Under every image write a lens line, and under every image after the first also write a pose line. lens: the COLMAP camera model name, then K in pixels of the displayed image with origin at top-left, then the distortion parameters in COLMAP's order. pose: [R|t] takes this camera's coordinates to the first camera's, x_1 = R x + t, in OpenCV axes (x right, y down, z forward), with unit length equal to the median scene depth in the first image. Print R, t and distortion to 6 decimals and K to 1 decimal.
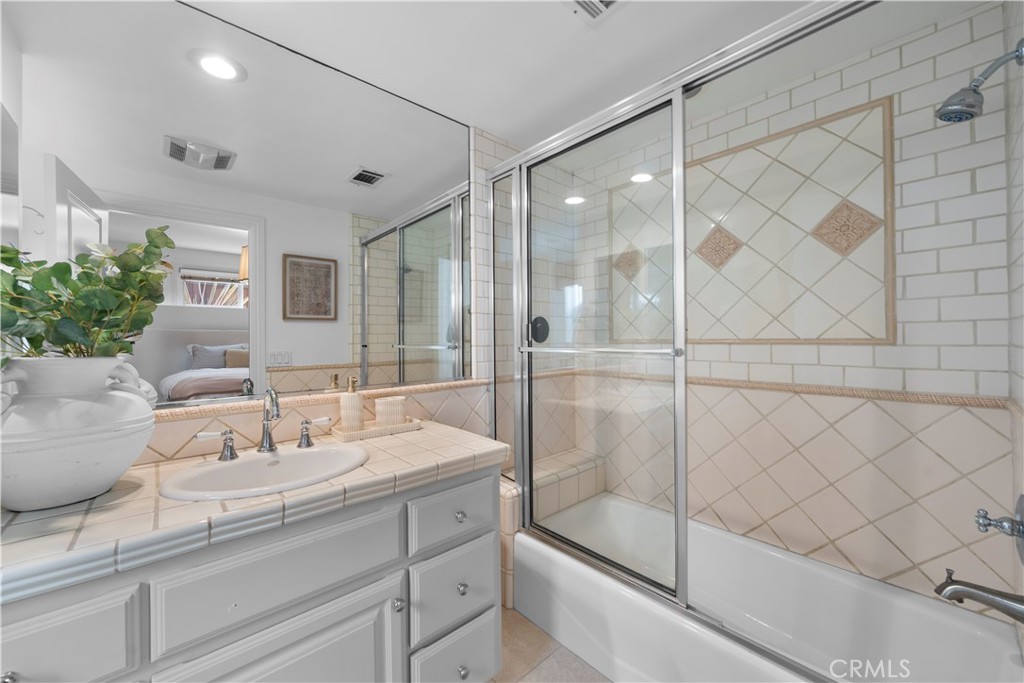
lens RADIAL K [[415.9, 0, 511.4], [0, 415.9, 335.5], [0, 0, 1]] dist [0.000961, -0.000088]
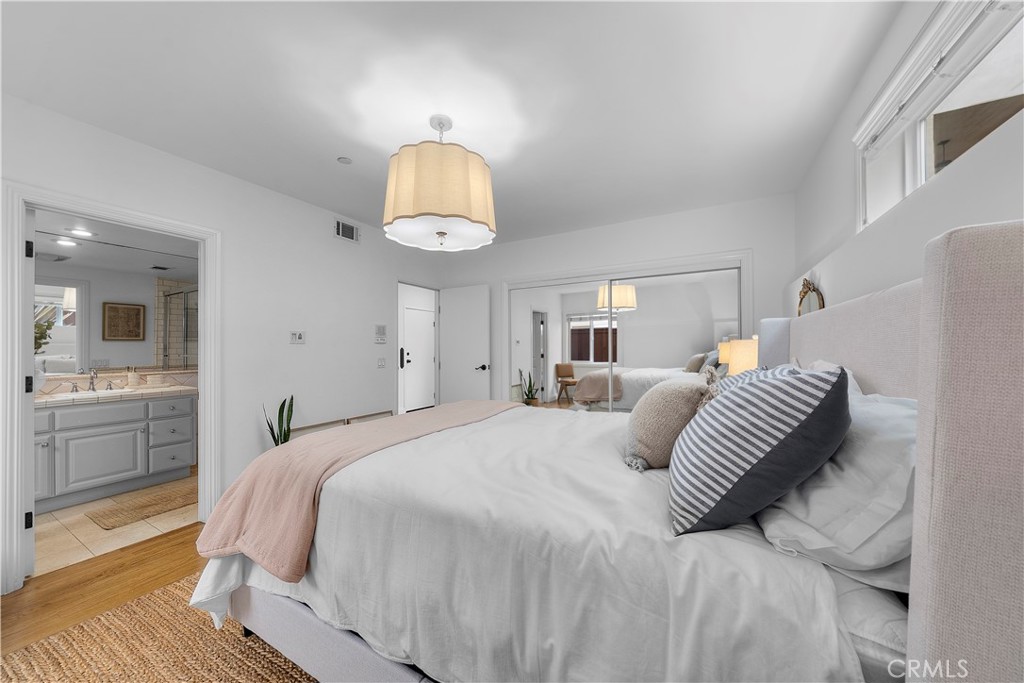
lens RADIAL K [[353.6, 0, 509.2], [0, 353.6, 343.8], [0, 0, 1]] dist [-0.002909, -0.000167]
pose [[0.940098, 0.007497, 0.340821, 0.522192], [-0.004347, 0.999940, -0.010005, -0.016448], [-0.340876, 0.007924, 0.940075, -0.917371]]
